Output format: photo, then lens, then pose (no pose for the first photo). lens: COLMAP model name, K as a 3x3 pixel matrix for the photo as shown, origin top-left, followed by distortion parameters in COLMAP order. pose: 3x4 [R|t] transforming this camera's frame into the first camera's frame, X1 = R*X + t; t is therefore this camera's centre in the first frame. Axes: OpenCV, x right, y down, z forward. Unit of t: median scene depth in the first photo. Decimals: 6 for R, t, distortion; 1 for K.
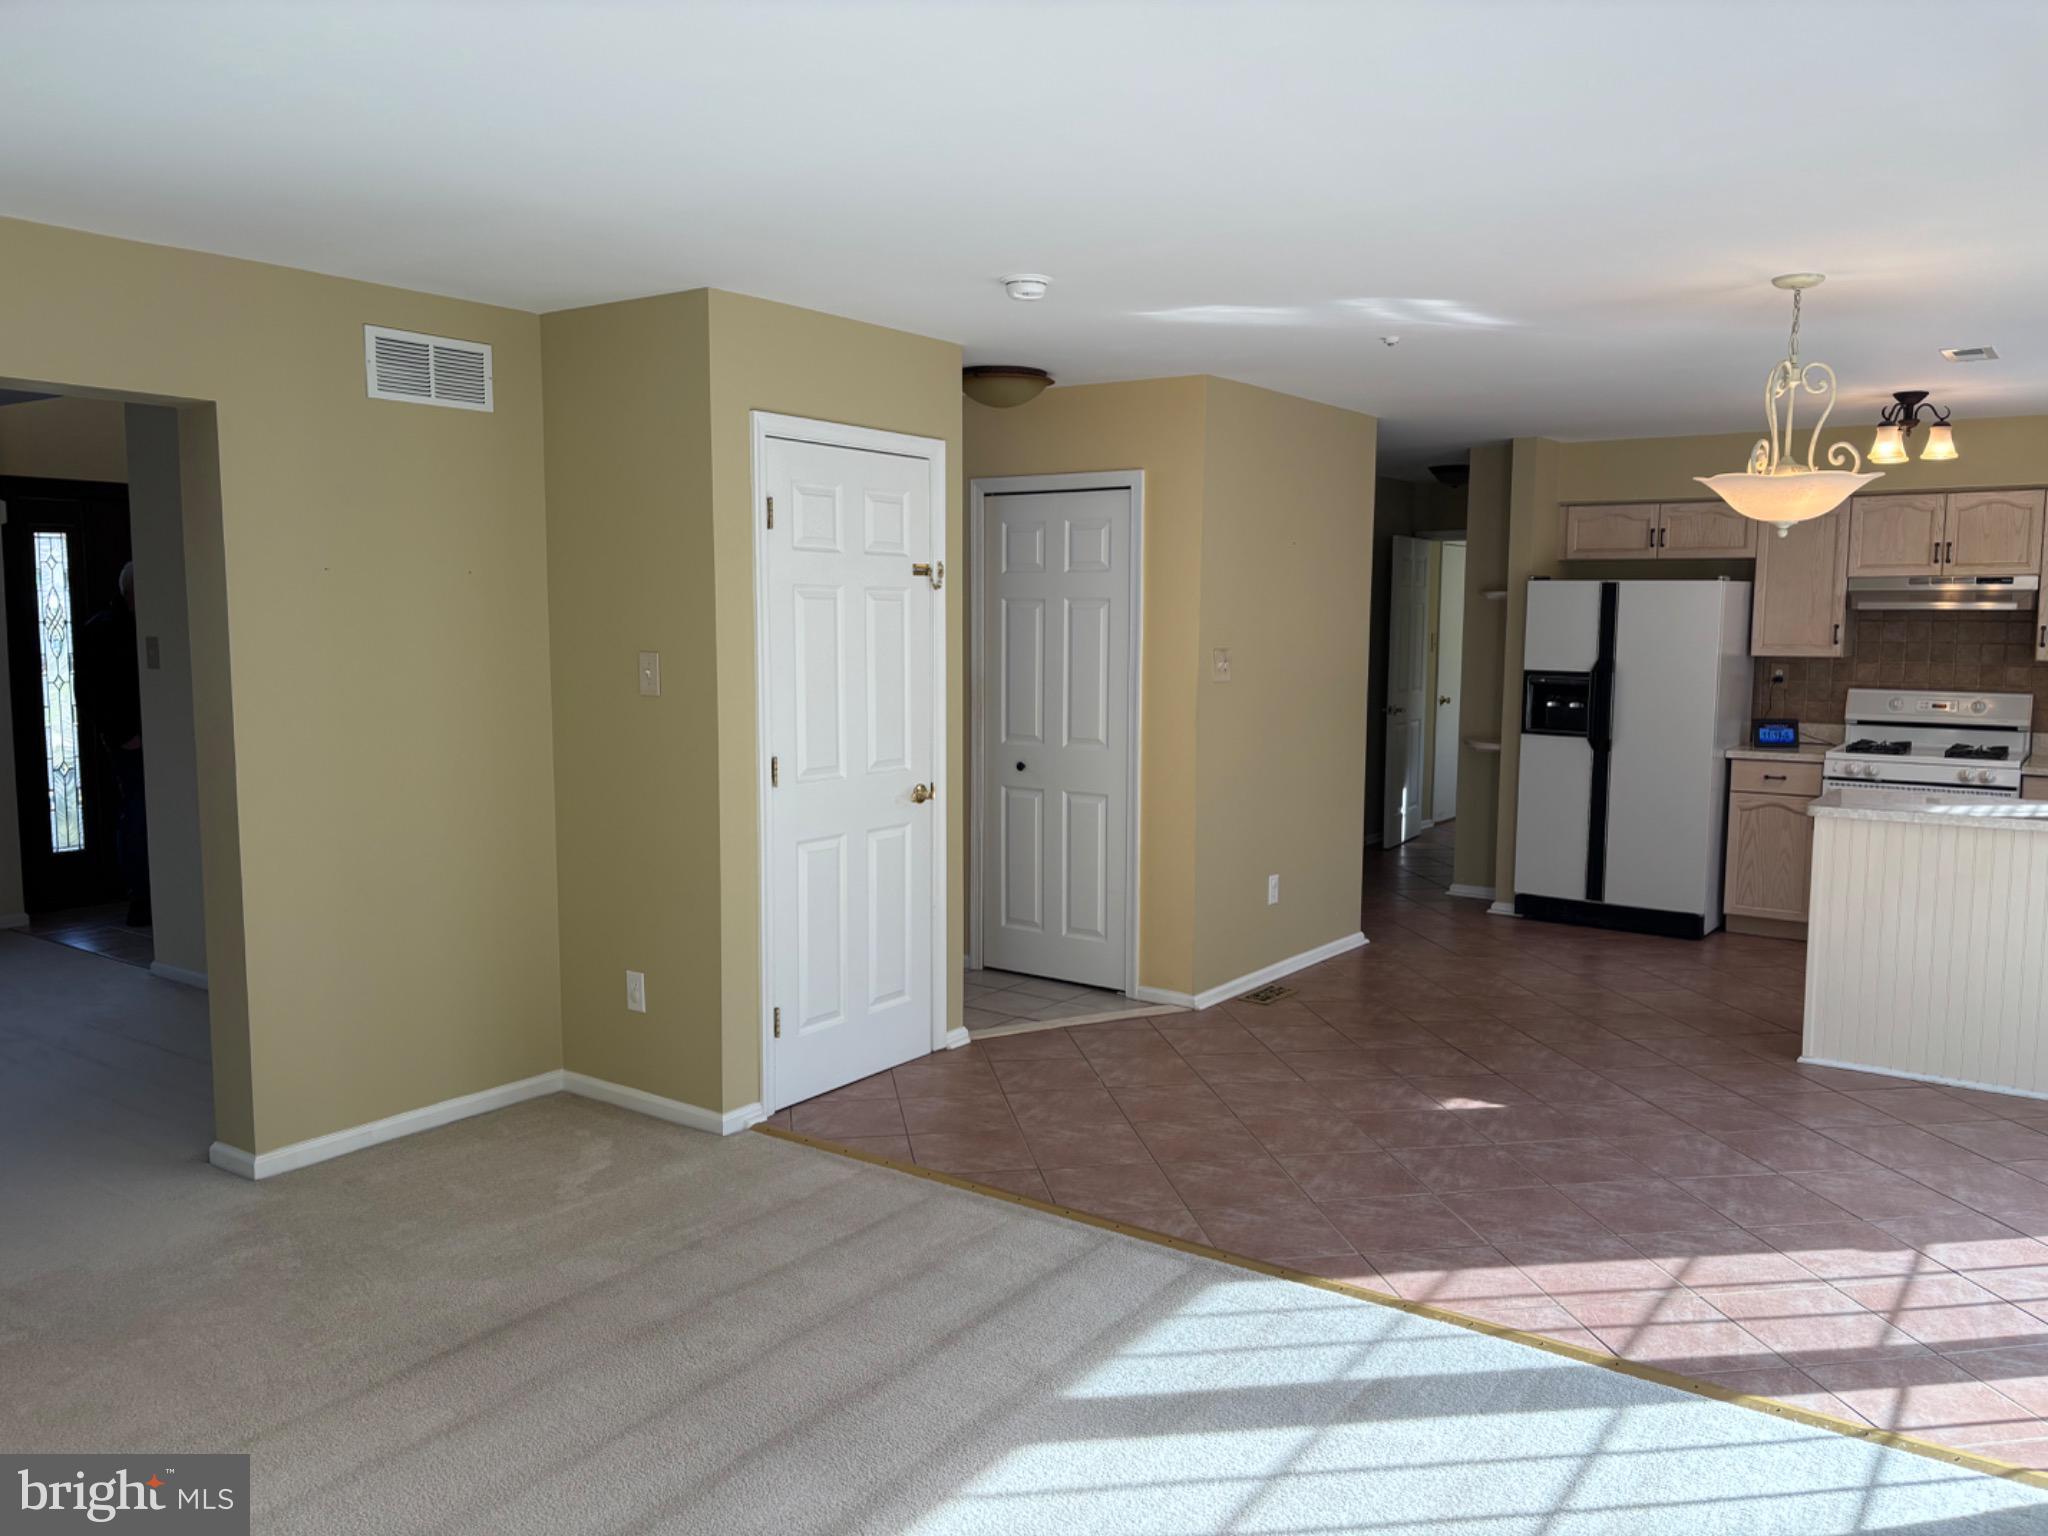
lens RADIAL K [[1547.3, 0, 1006.2], [0, 1547.3, 773.9], [0, 0, 1]] dist [0.043745, -0.049367]
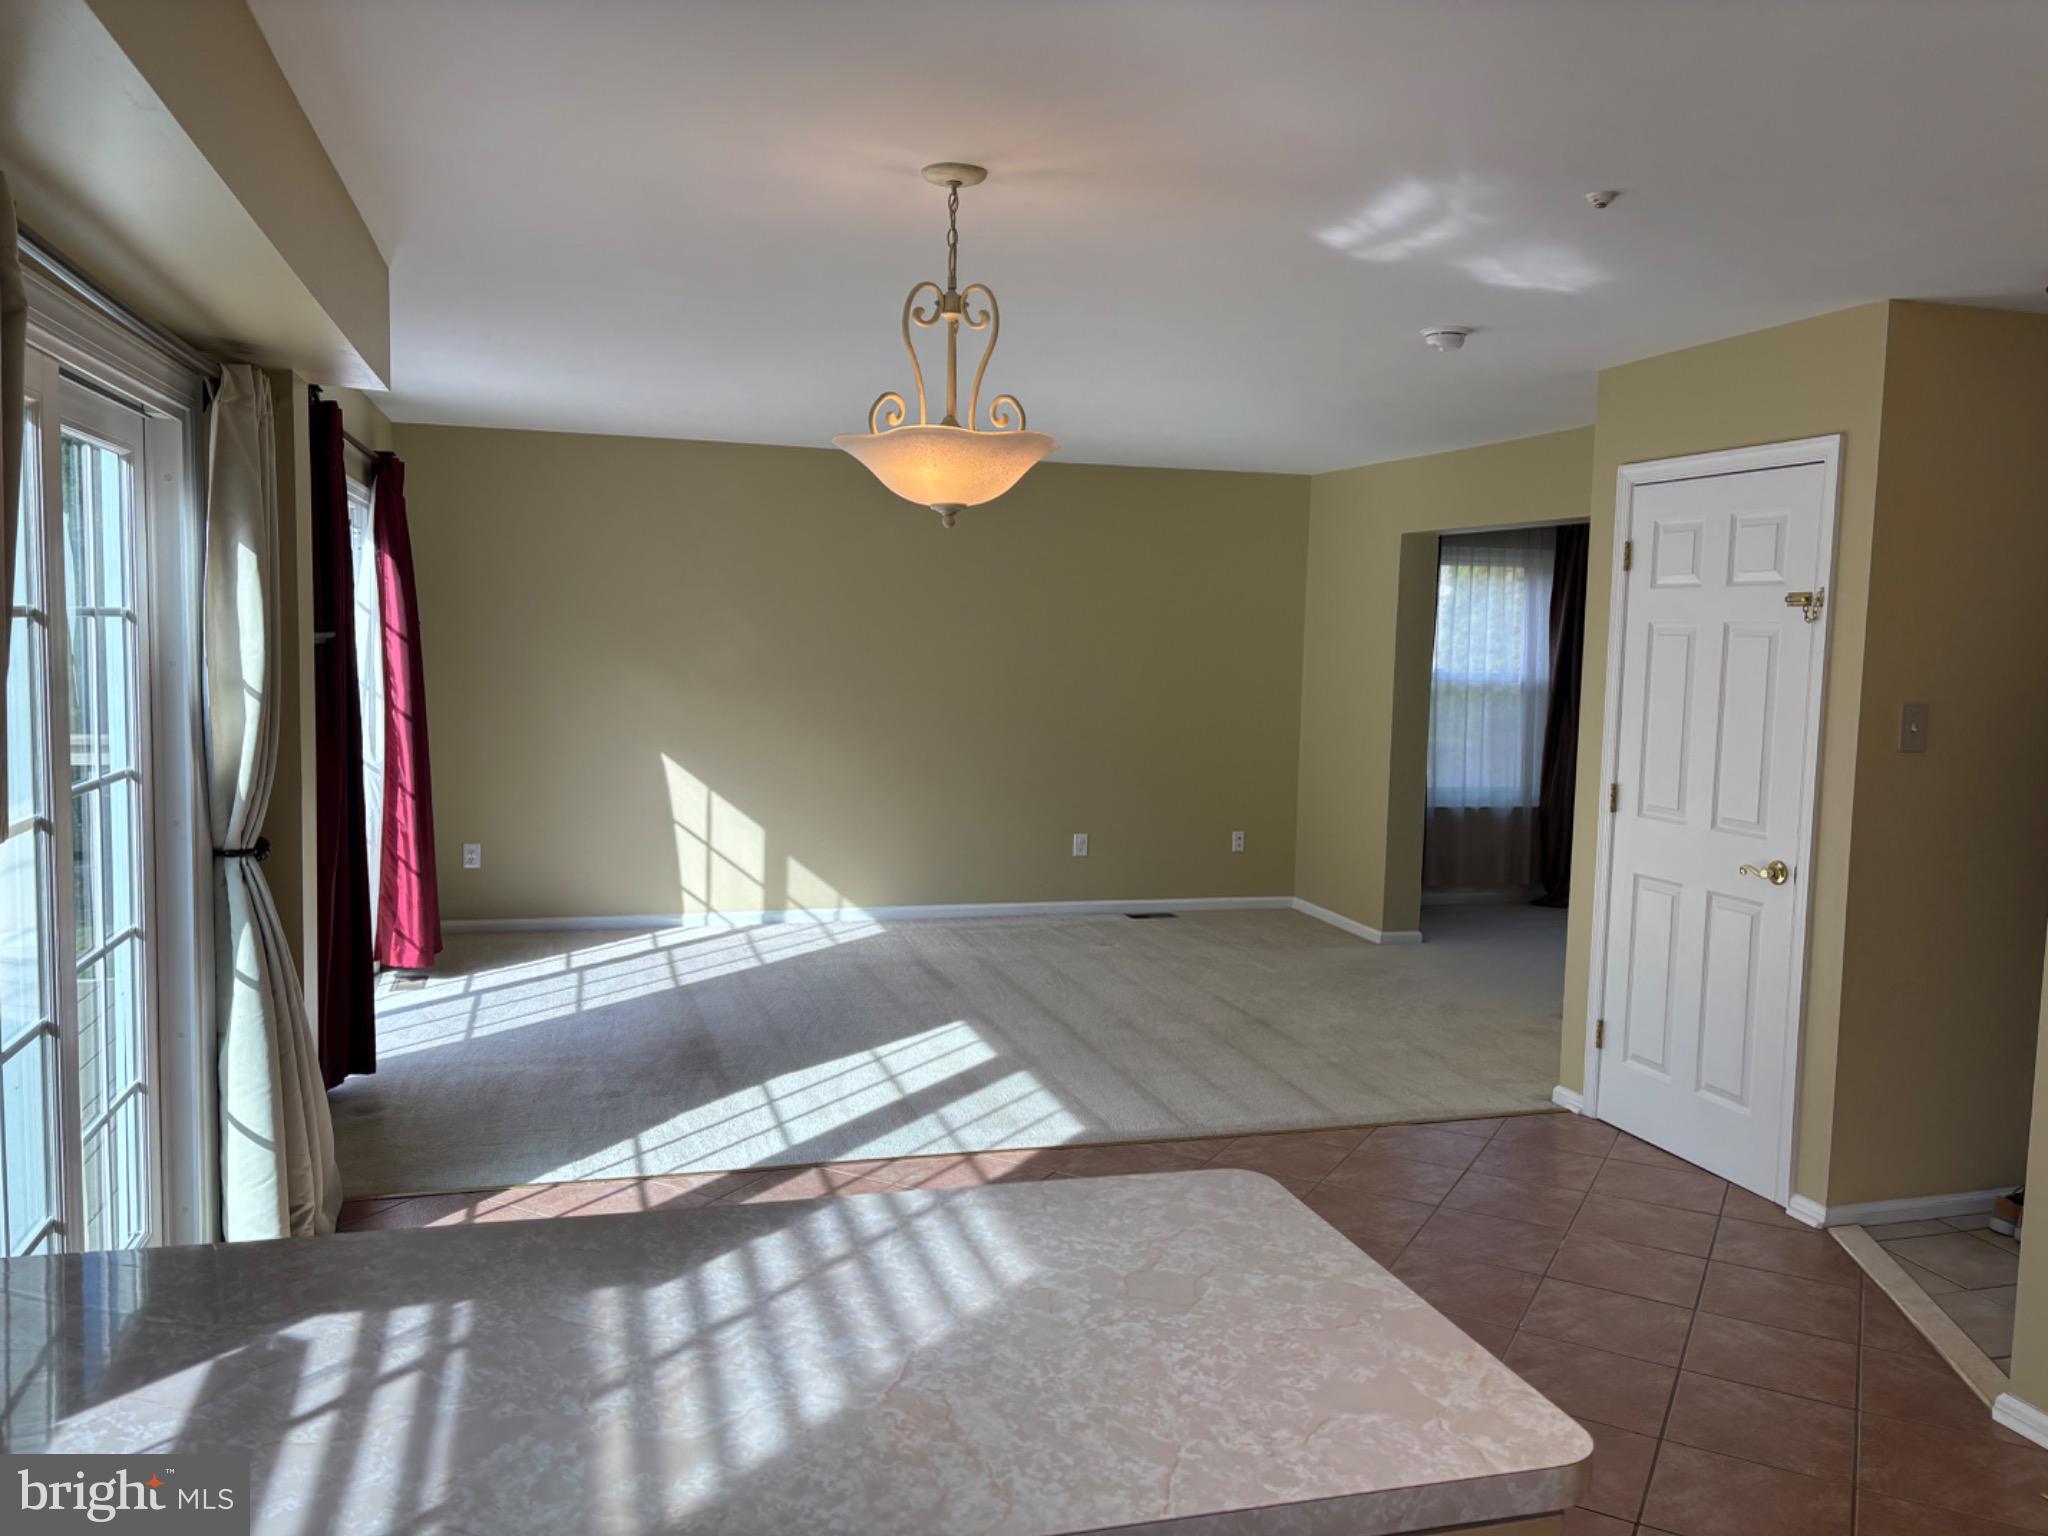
lens RADIAL K [[1547.3, 0, 1031.5], [0, 1547.3, 750.4], [0, 0, 1]] dist [0.043745, -0.049367]
pose [[-0.601545, 0.042490, -0.797708, 0.634432], [-0.113881, 0.983824, 0.138281, -0.090536], [0.790680, 0.174026, -0.586975, 0.883647]]
